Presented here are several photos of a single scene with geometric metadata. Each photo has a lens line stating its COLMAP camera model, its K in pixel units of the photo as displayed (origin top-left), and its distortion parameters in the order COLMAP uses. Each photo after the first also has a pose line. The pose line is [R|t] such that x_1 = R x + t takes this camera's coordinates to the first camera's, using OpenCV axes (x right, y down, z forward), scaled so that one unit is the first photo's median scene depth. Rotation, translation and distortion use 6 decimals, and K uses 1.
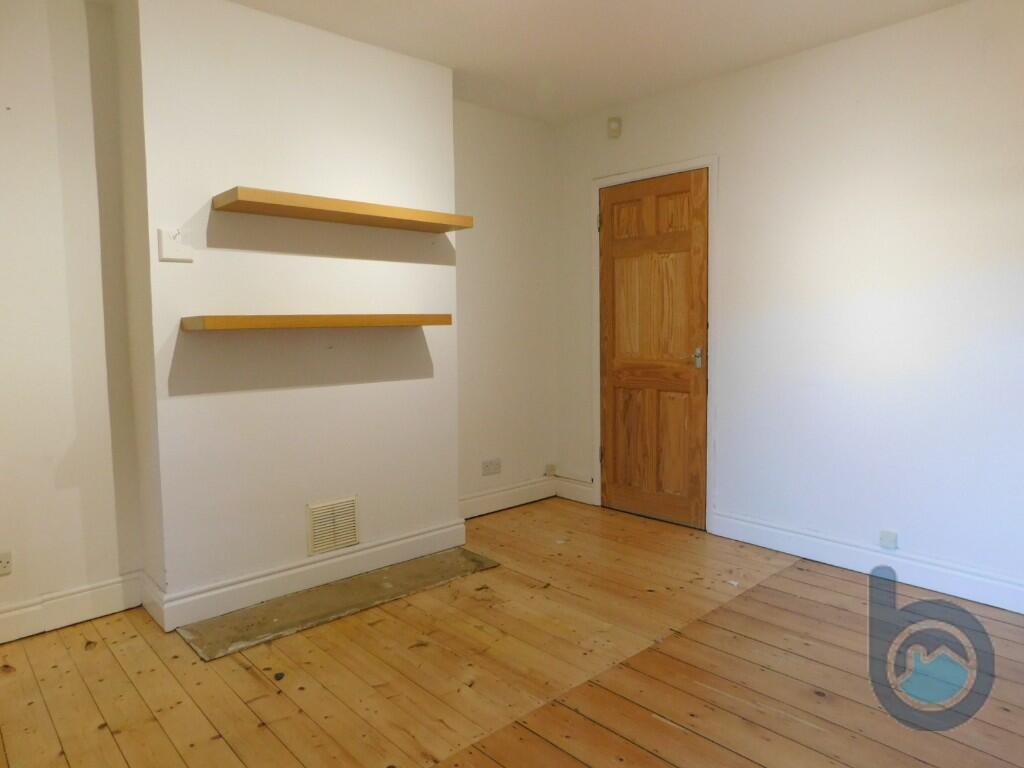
lens RADIAL K [[679.2, 0, 512.6], [0, 679.2, 381.9], [0, 0, 1]] dist [-0.025545, -0.000216]
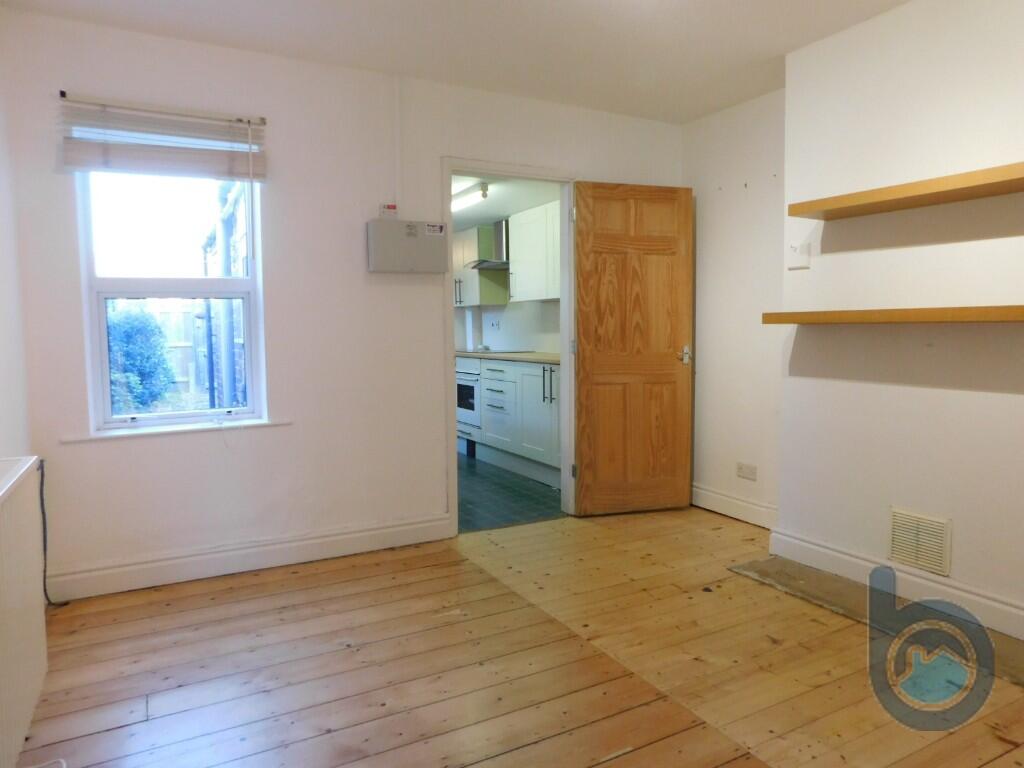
lens RADIAL K [[679.2, 0, 512.6], [0, 679.2, 382.6], [0, 0, 1]] dist [-0.025545, -0.000216]
pose [[-0.244683, 0.091194, -0.965305, 0.846381], [-0.072888, 0.991020, 0.112099, -0.070165], [0.966860, 0.097788, -0.235839, 0.786039]]
